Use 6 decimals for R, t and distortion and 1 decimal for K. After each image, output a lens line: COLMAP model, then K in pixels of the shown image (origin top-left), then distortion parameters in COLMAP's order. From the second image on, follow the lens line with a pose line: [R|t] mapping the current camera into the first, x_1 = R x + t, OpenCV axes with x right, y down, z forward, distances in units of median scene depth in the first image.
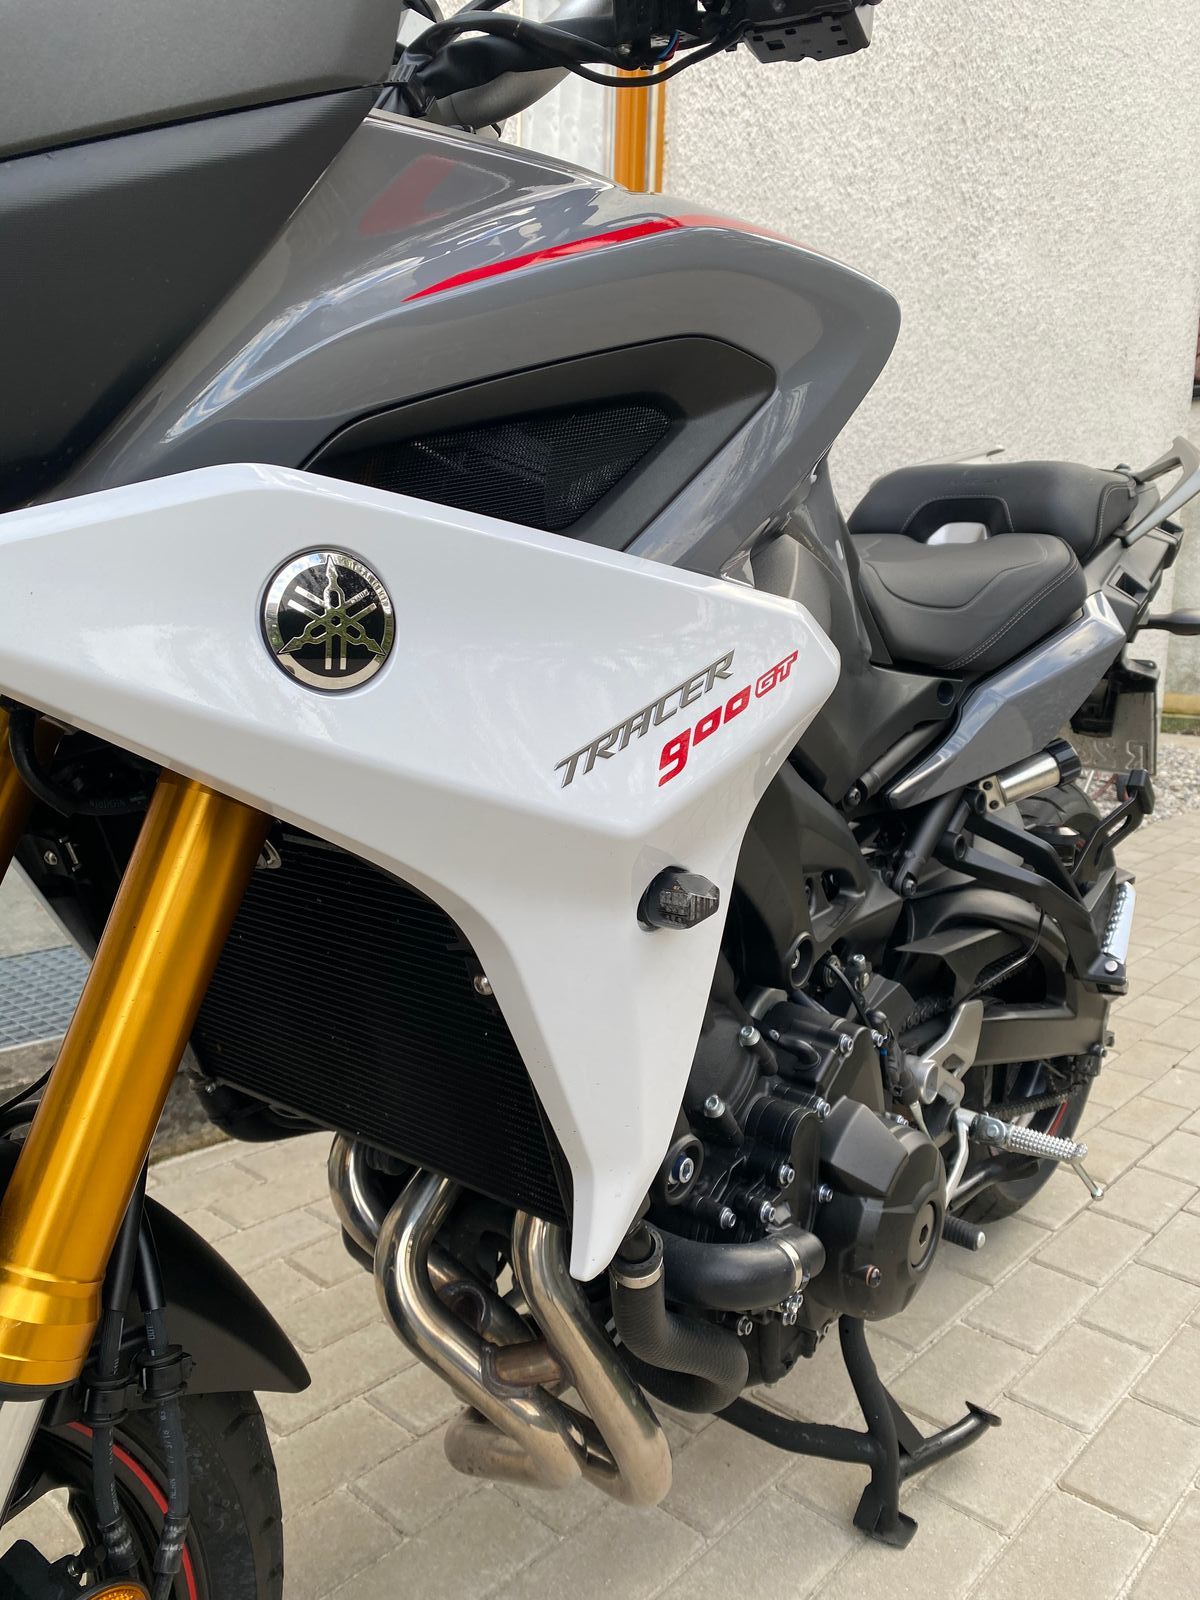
lens RADIAL K [[1238.0, 0, 594.0], [0, 1238.0, 801.6], [0, 0, 1]] dist [0.000703, 0.008862]
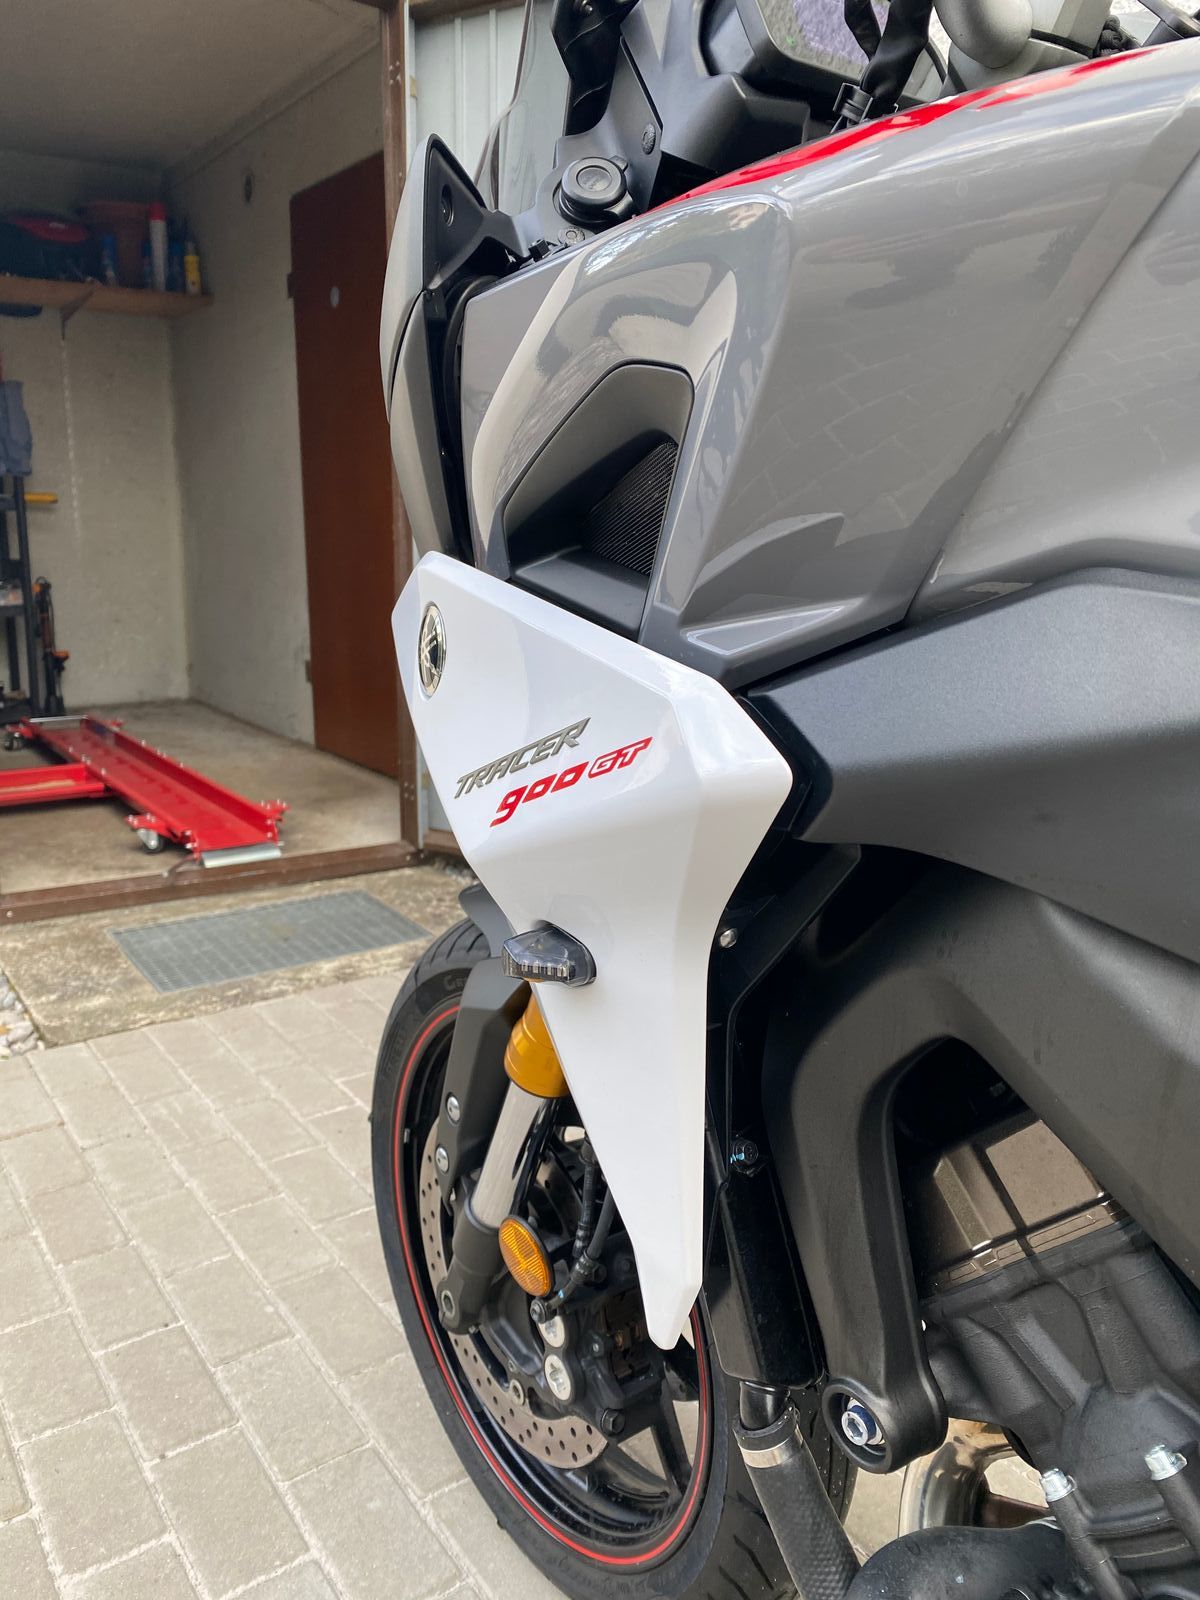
lens RADIAL K [[1238.0, 0, 594.0], [0, 1238.0, 801.6], [0, 0, 1]] dist [0.000703, 0.008862]
pose [[-0.220489, 0.181482, -0.958358, 0.465722], [-0.163715, 0.961714, 0.219783, -0.124762], [0.961552, 0.205357, -0.182336, 0.561460]]
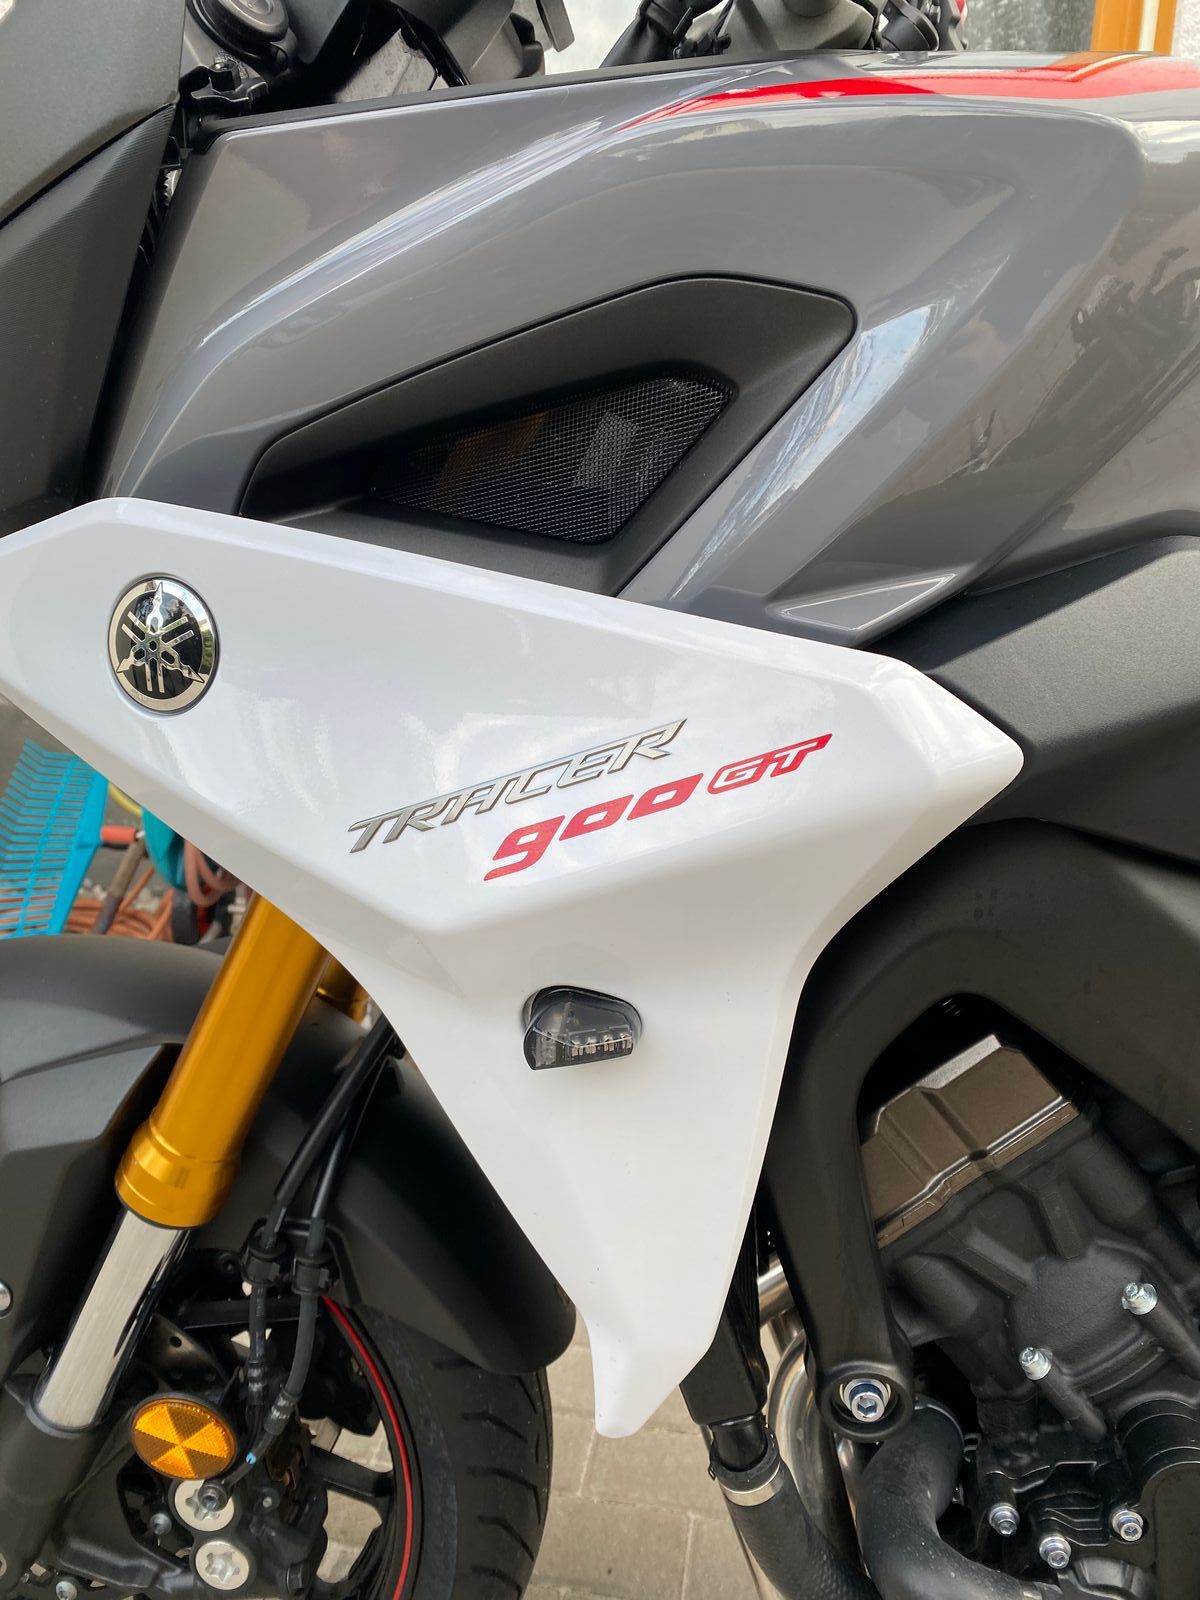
lens RADIAL K [[1261.7, 0, 600.4], [0, 1261.7, 798.7], [0, 0, 1]] dist [0.000377, -0.002443]
pose [[0.539054, 0.191033, -0.820321, 0.327715], [-0.149088, 0.980202, 0.130296, -0.078957], [0.828971, 0.052064, 0.556862, 0.267029]]
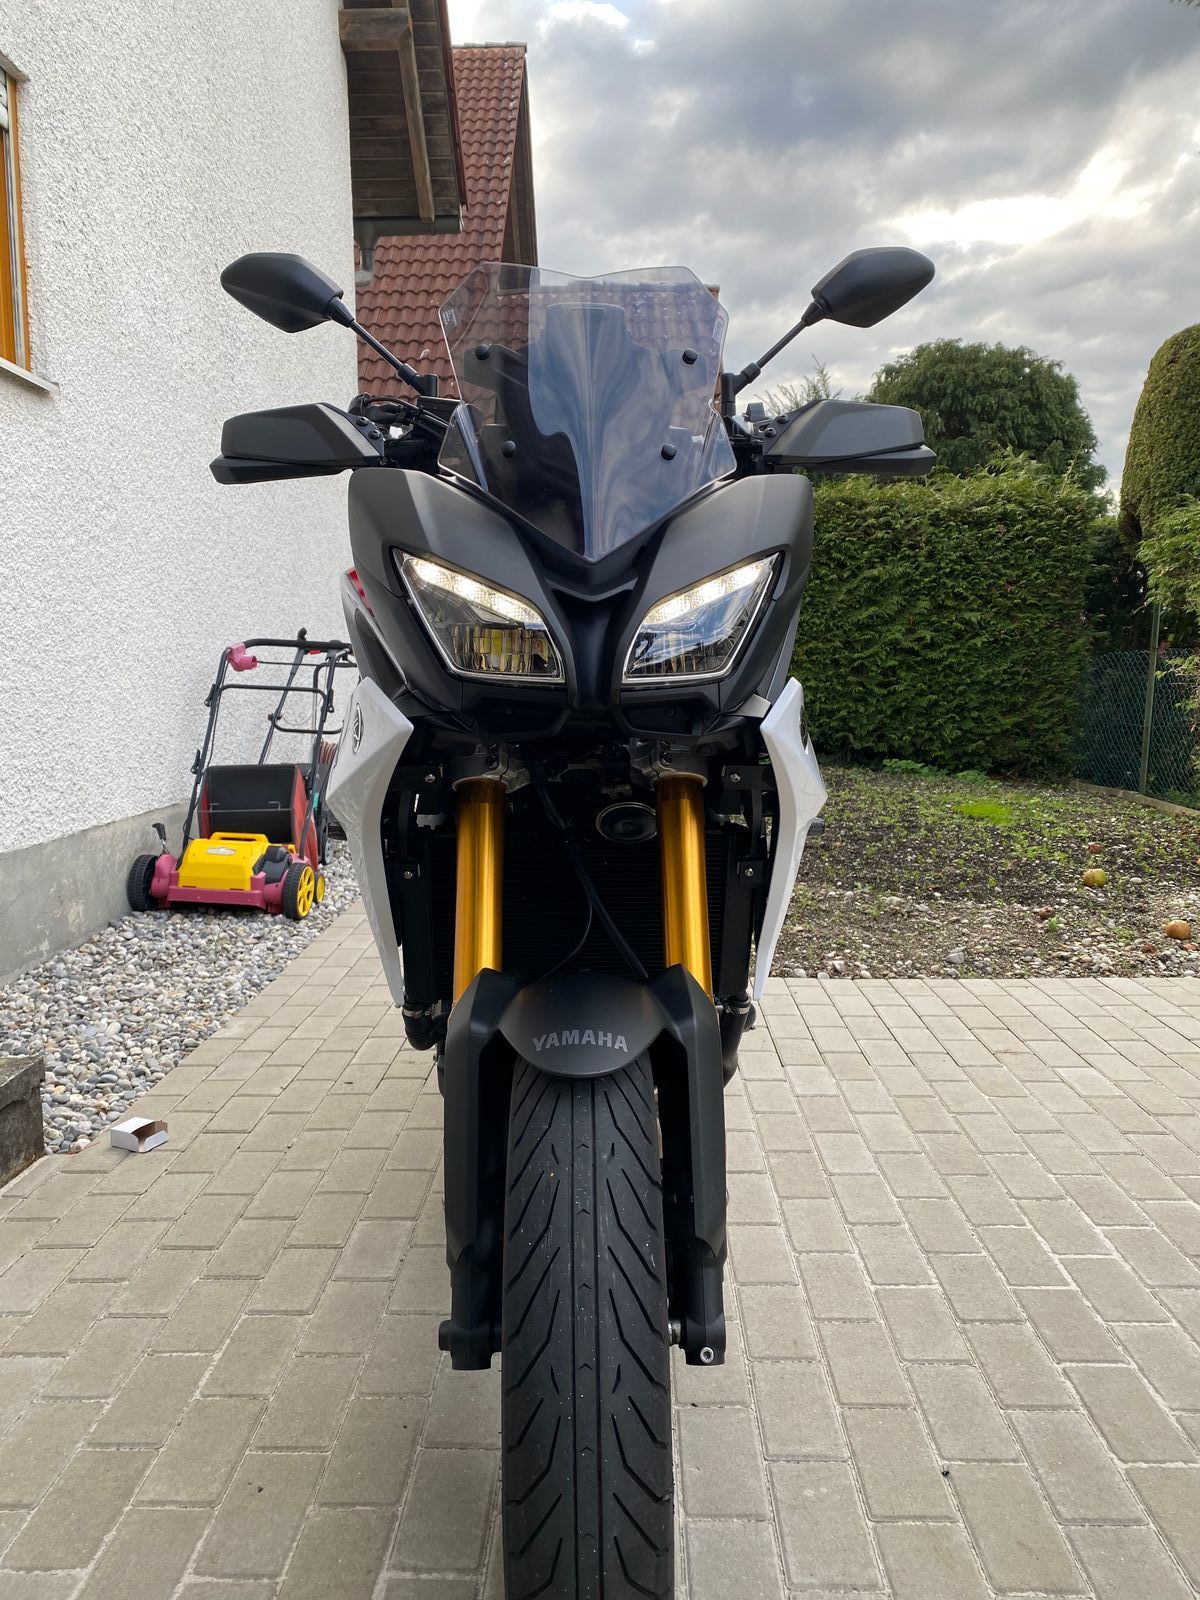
lens RADIAL K [[1227.0, 0, 603.8], [0, 1227.0, 803.0], [0, 0, 1]] dist [0.018330, -0.007655]
pose [[0.752557, -0.109302, 0.649393, -0.919760], [0.135662, 0.990709, 0.009538, -0.023931], [-0.644402, 0.080920, 0.760394, -0.319976]]
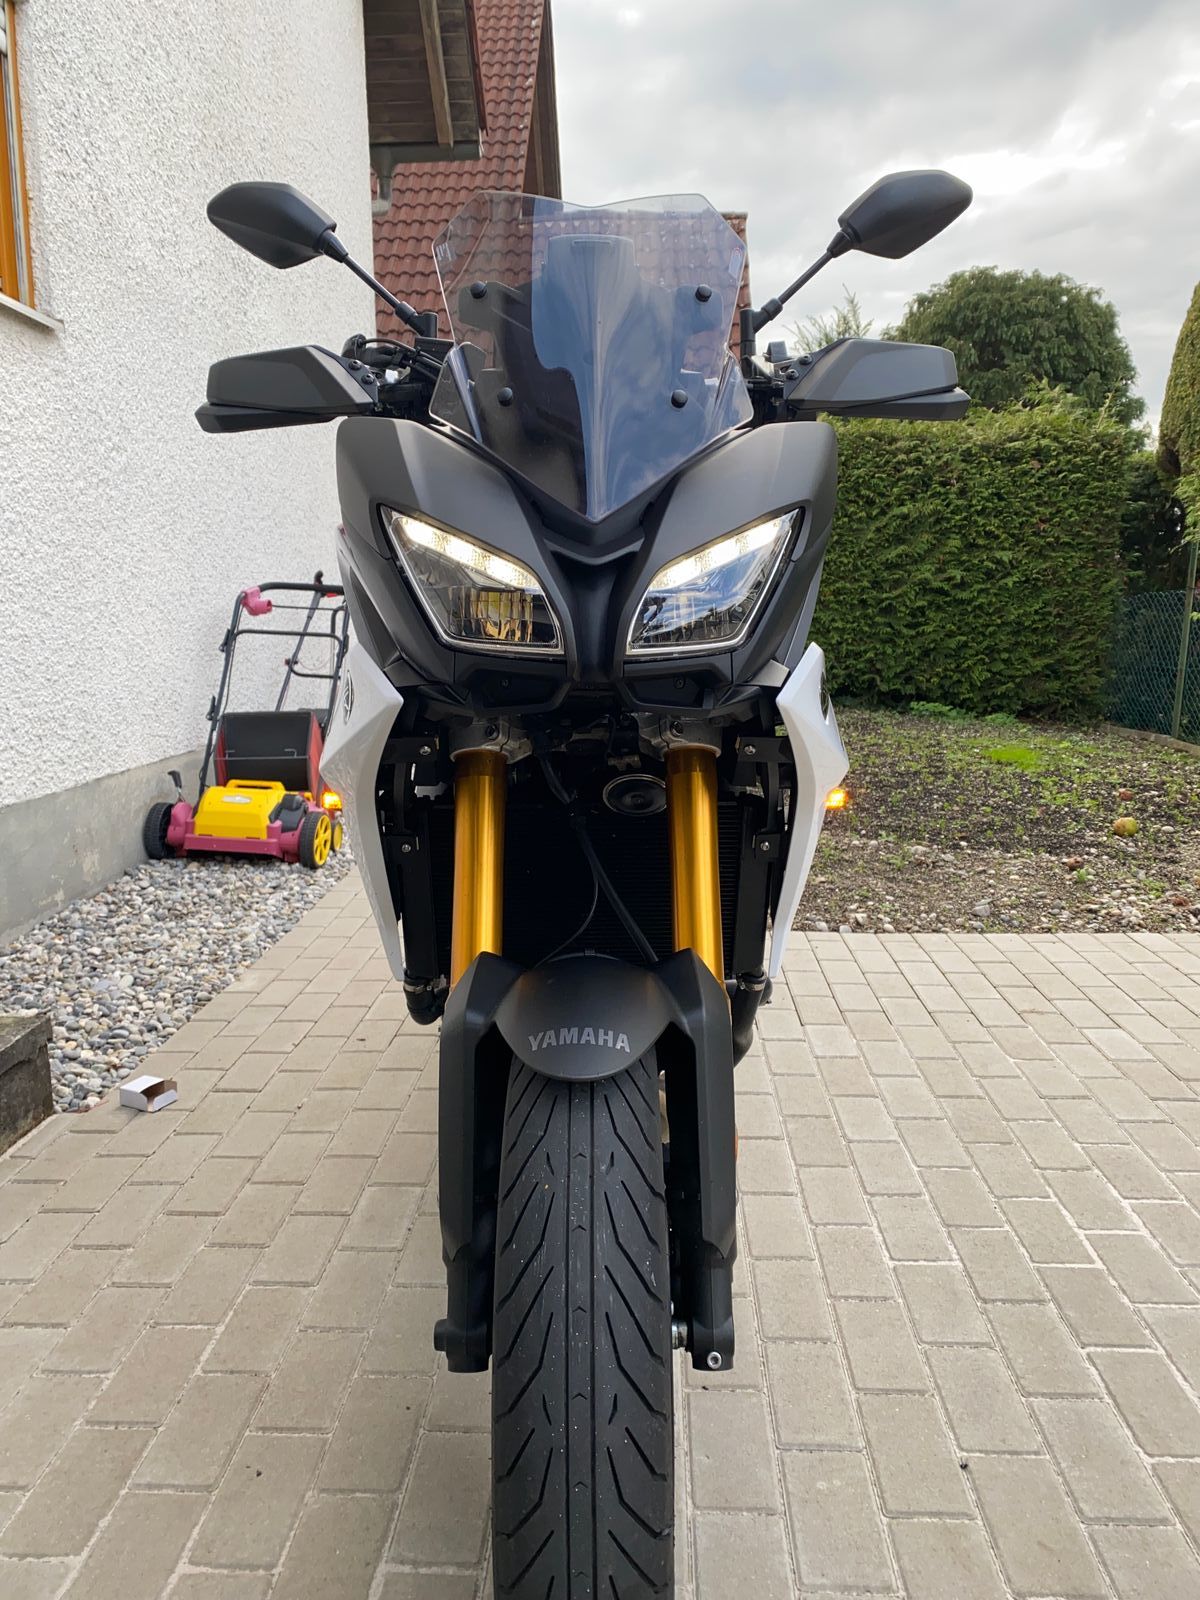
lens RADIAL K [[1228.0, 0, 601.4], [0, 1228.0, 798.0], [0, 0, 1]] dist [0.018905, -0.010677]
pose [[0.766716, -0.136039, 0.627407, -0.865957], [0.133657, 0.989701, 0.051259, -0.048470], [-0.627919, 0.044556, 0.777002, -0.285053]]
